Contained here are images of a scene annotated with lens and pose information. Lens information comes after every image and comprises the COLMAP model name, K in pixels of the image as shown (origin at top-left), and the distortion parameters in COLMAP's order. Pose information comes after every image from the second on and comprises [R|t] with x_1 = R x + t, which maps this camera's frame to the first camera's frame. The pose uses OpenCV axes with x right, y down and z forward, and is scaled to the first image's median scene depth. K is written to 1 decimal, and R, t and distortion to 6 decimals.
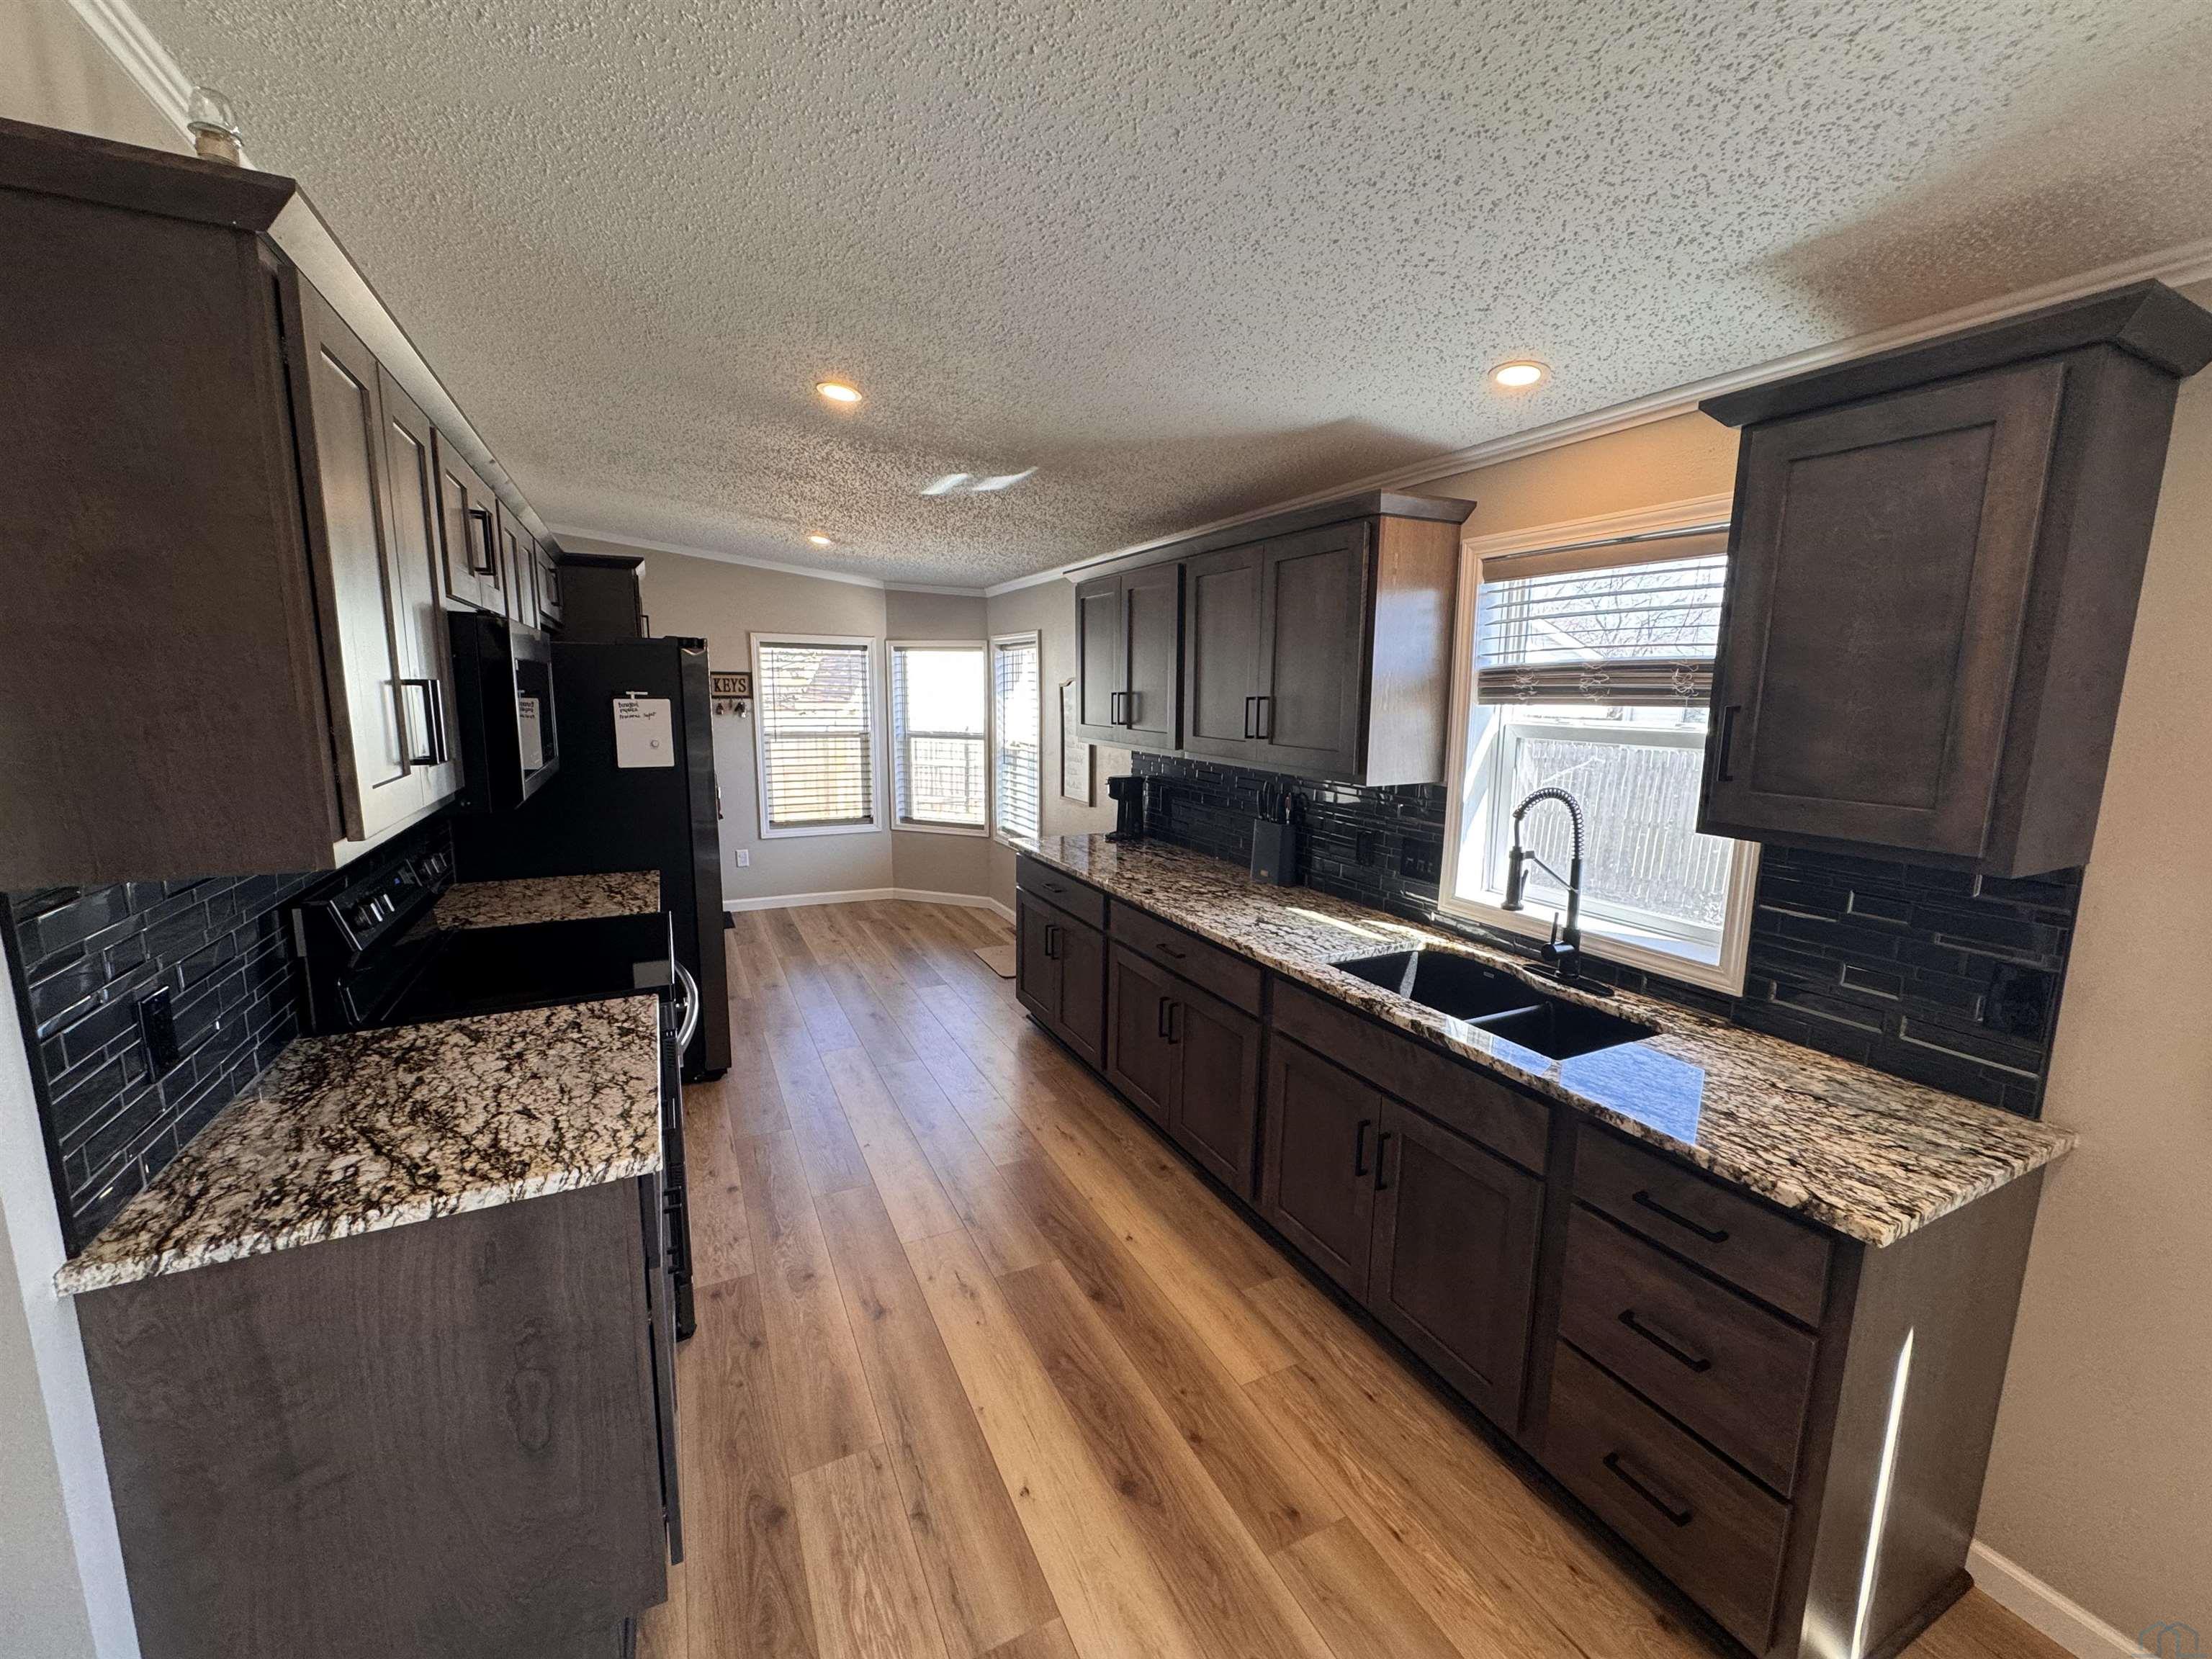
lens RADIAL K [[882.1, 0, 1106.0], [0, 882.1, 829.5], [0, 0, 1]] dist [-0.000128, -0.000202]
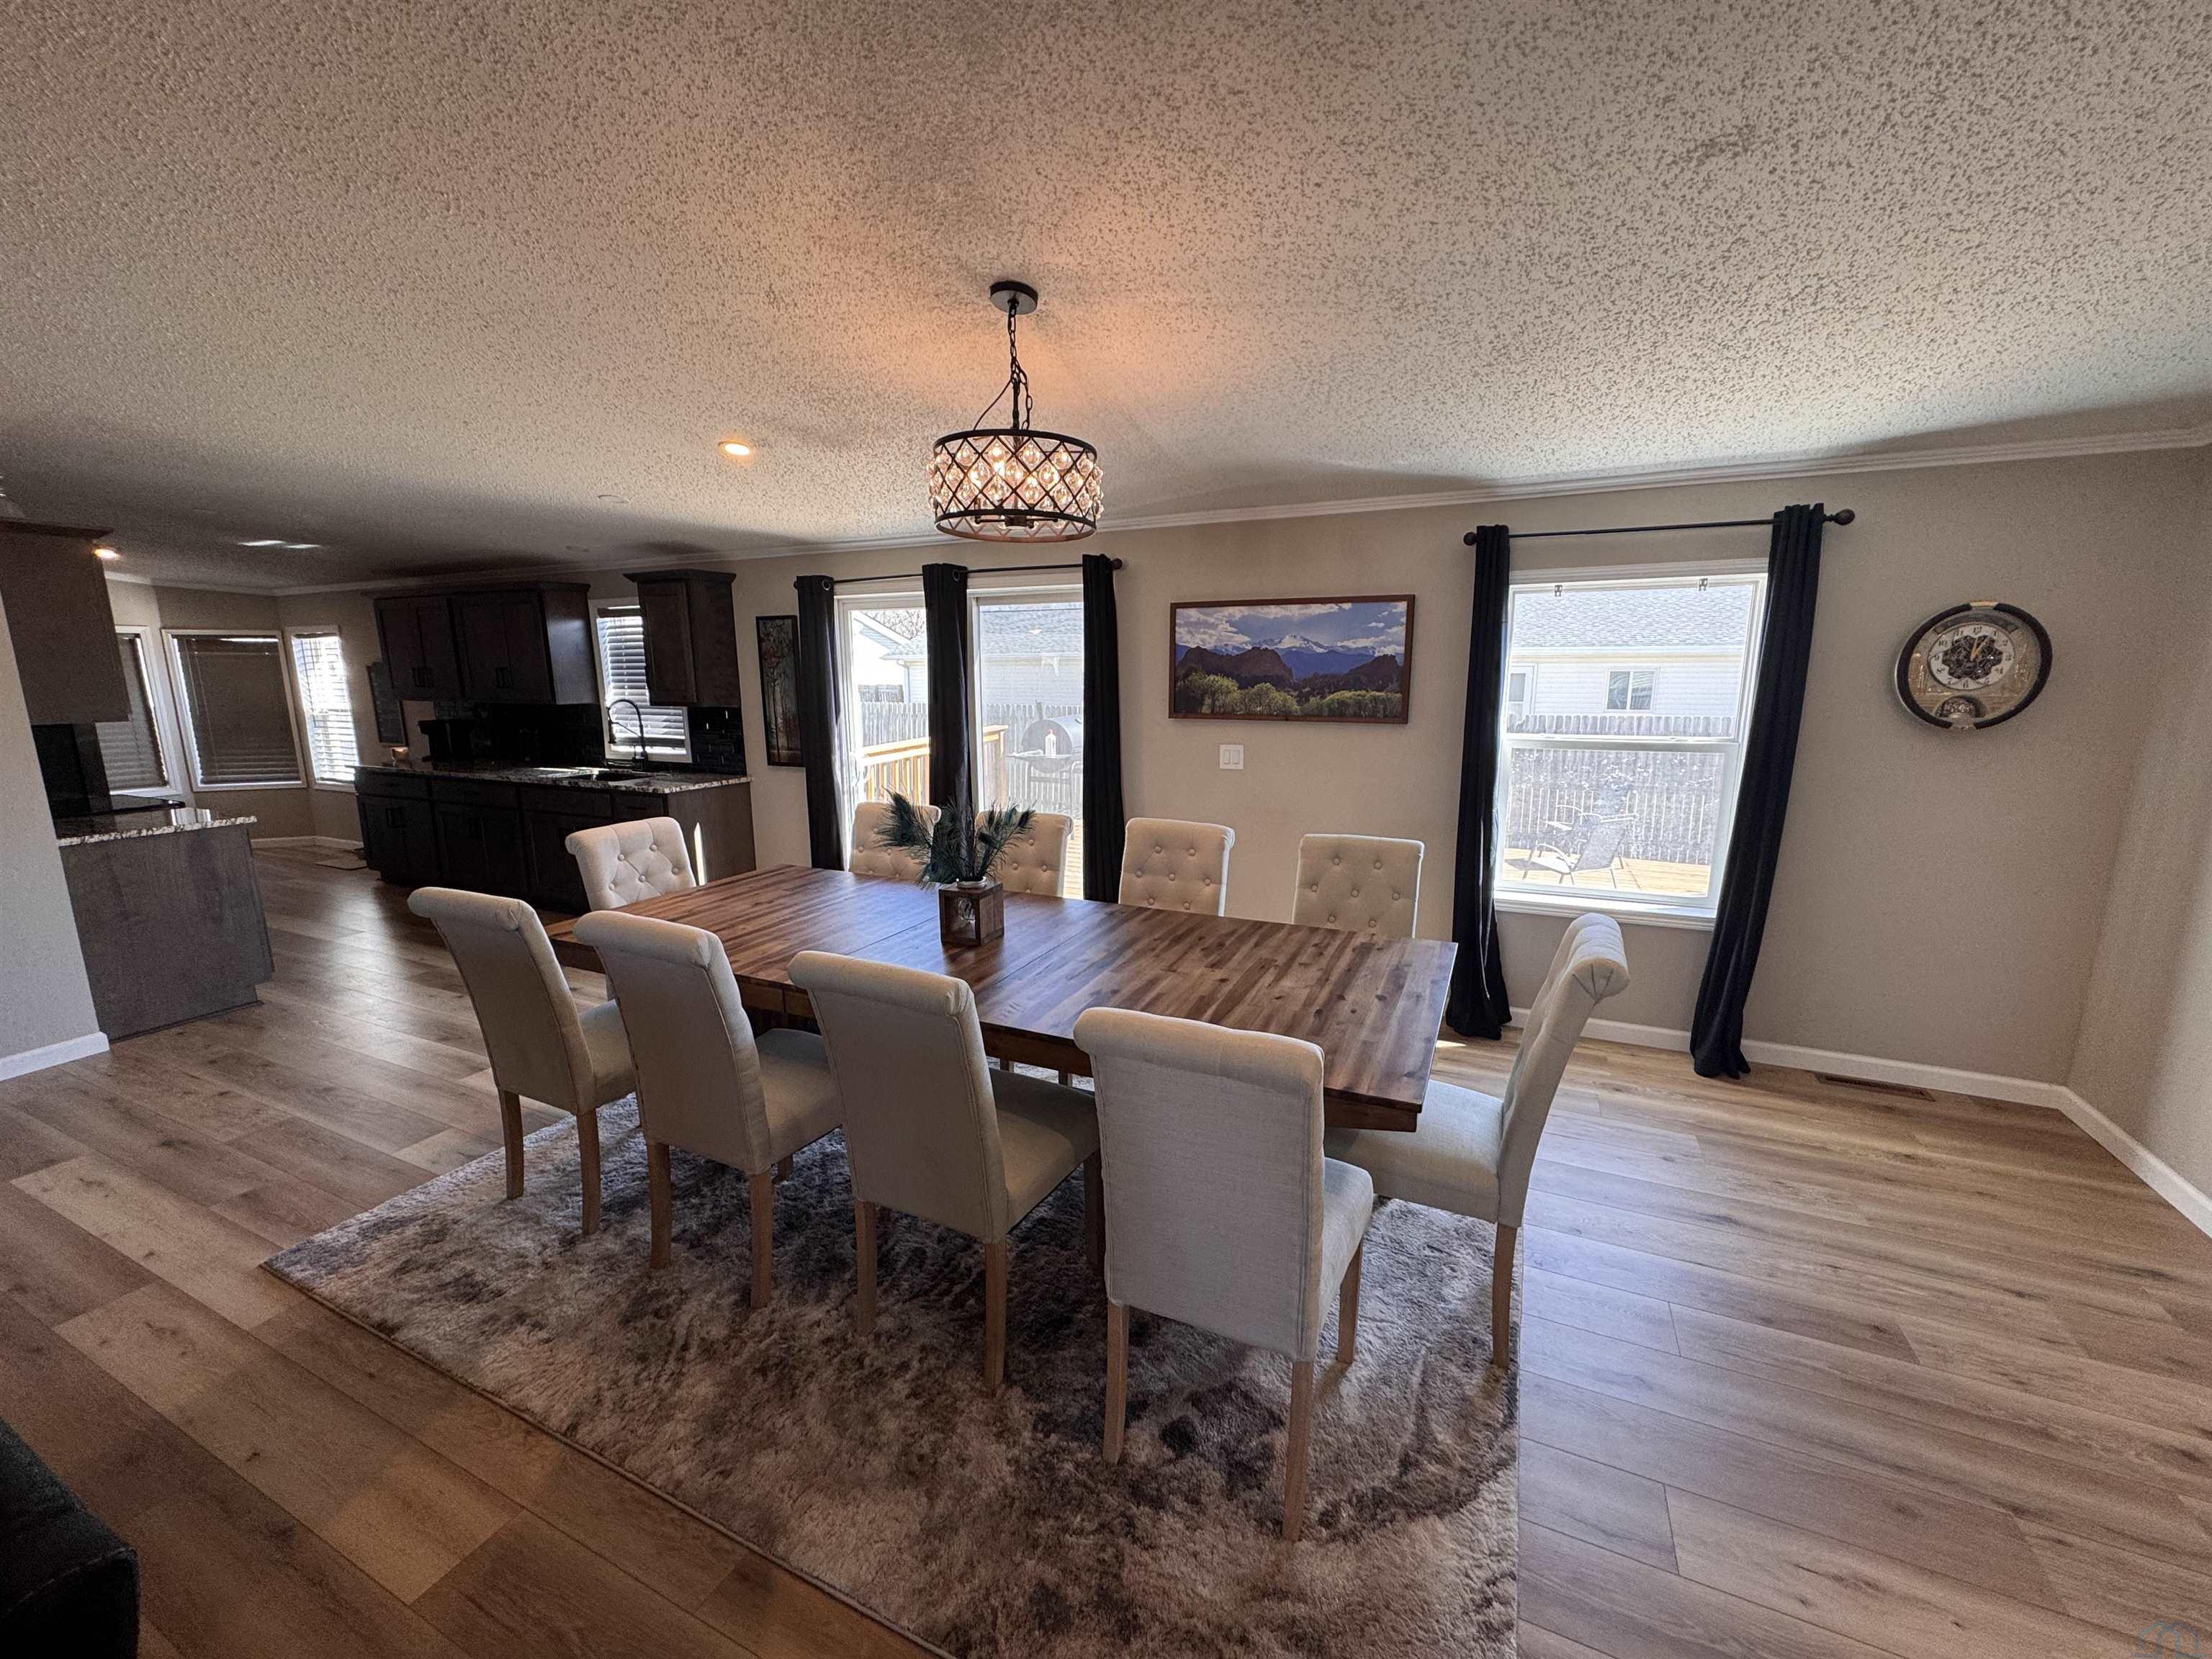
lens RADIAL K [[882.1, 0, 1106.0], [0, 882.1, 829.5], [0, 0, 1]] dist [-0.000128, -0.000202]
pose [[0.785174, -0.129992, 0.605479, -0.018988], [0.112432, 0.991395, 0.067045, 0.284312], [-0.608984, 0.015433, 0.793032, -1.727202]]
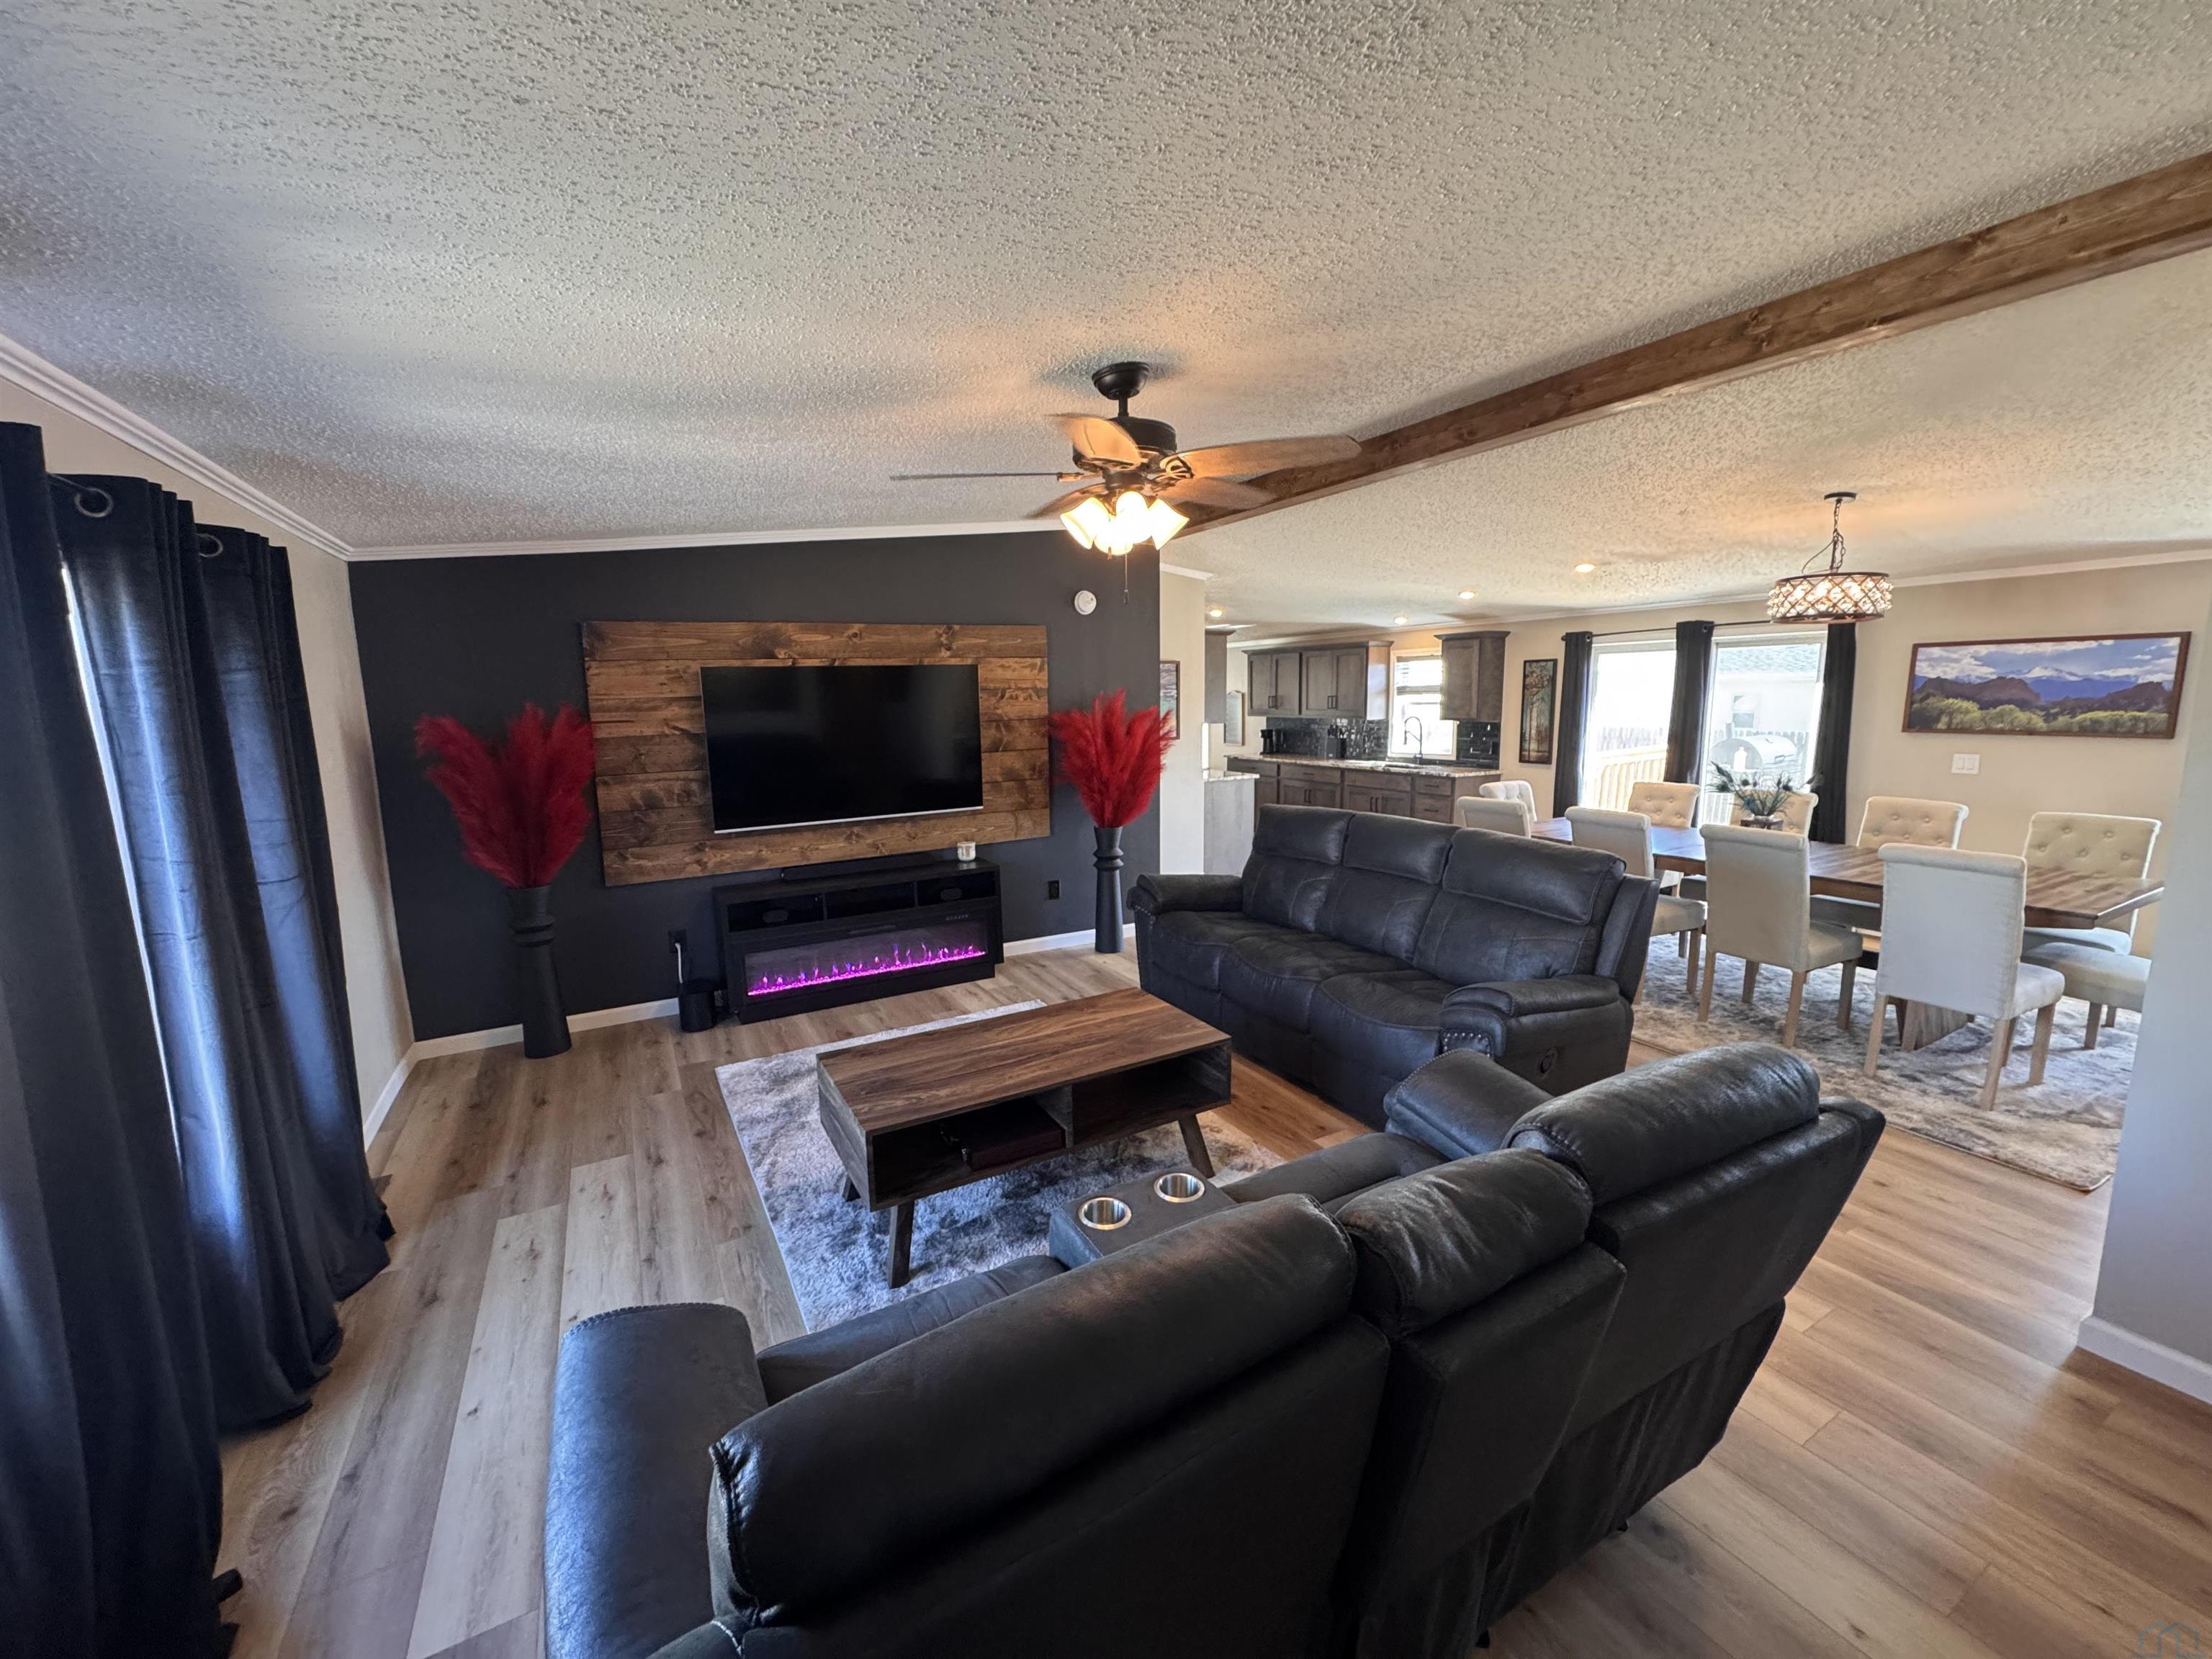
lens RADIAL K [[882.1, 0, 1106.0], [0, 882.1, 829.5], [0, 0, 1]] dist [-0.000128, -0.000202]
pose [[0.998318, -0.034757, 0.046410, -0.955104], [0.035080, 0.999365, -0.006172, 0.385100], [-0.046166, 0.007789, 0.998903, -2.556815]]
